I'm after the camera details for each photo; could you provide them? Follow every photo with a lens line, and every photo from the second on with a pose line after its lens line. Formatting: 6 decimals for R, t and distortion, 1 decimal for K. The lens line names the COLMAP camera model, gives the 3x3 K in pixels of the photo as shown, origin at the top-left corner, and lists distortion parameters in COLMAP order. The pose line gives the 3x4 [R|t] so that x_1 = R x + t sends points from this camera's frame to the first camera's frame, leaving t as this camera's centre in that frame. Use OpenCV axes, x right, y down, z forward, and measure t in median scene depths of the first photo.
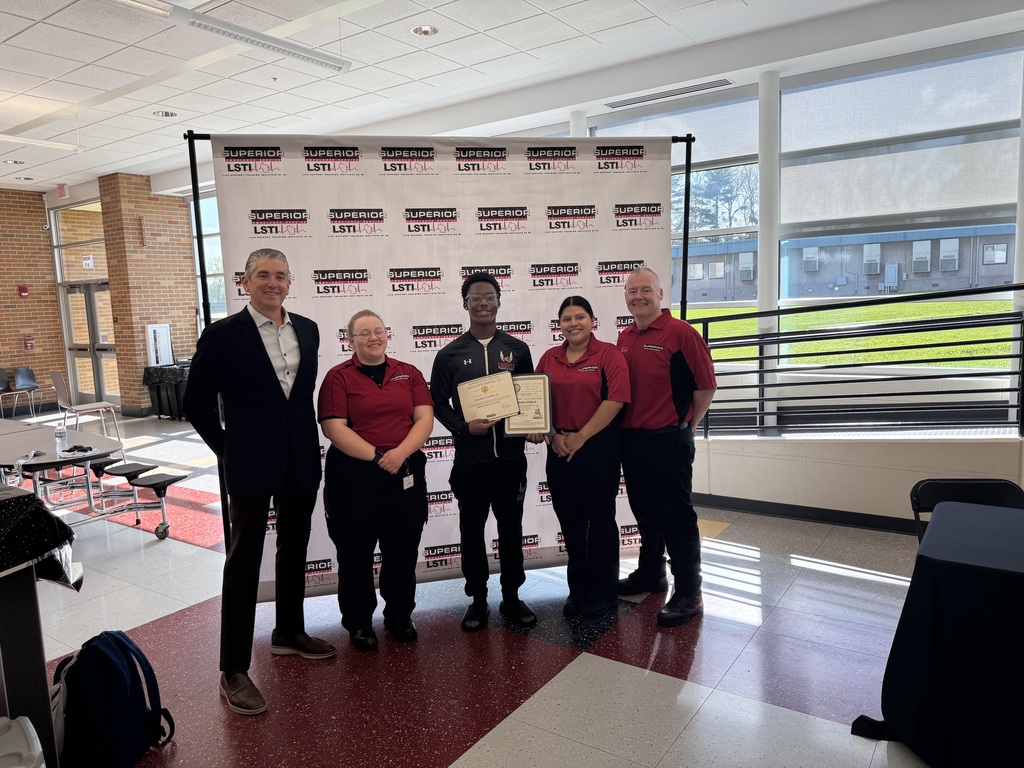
lens RADIAL K [[718.8, 0, 509.8], [0, 718.8, 380.7], [0, 0, 1]] dist [0.165283, -0.362627]
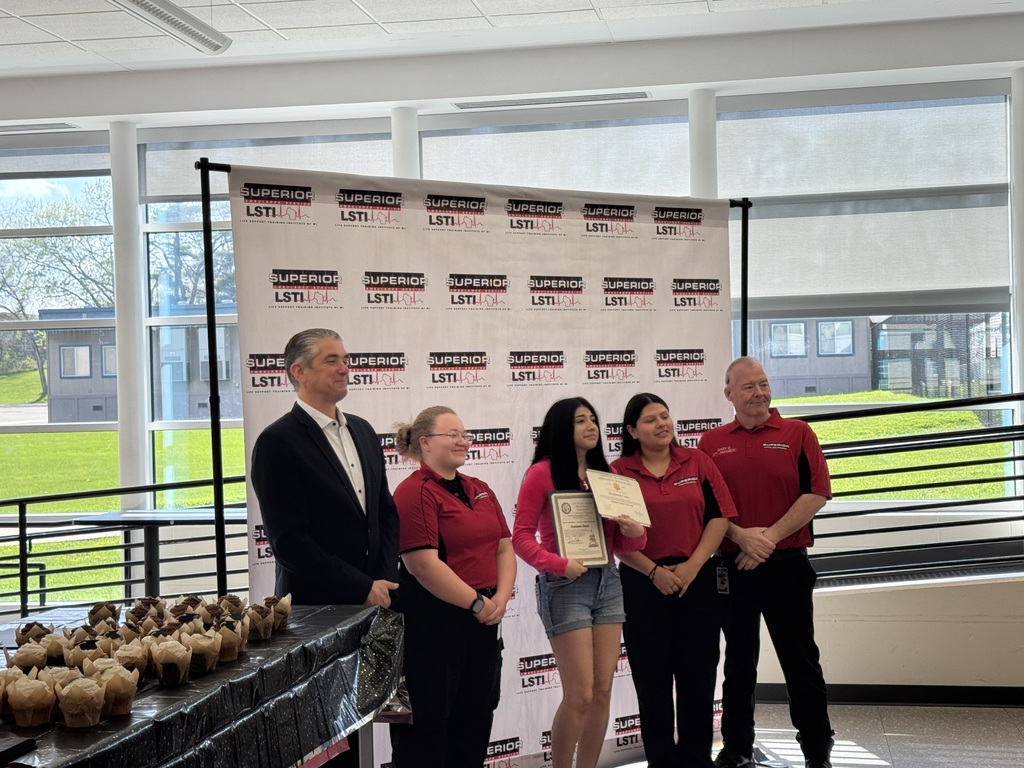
lens RADIAL K [[1616.4, 0, 512.9], [0, 1616.4, 377.6], [0, 0, 1]] dist [0.153759, -0.111154]
pose [[0.906430, 0.015888, 0.422058, -0.781056], [0.045515, 0.989798, -0.135010, 0.095876], [-0.419897, 0.141587, 0.896460, -0.500949]]
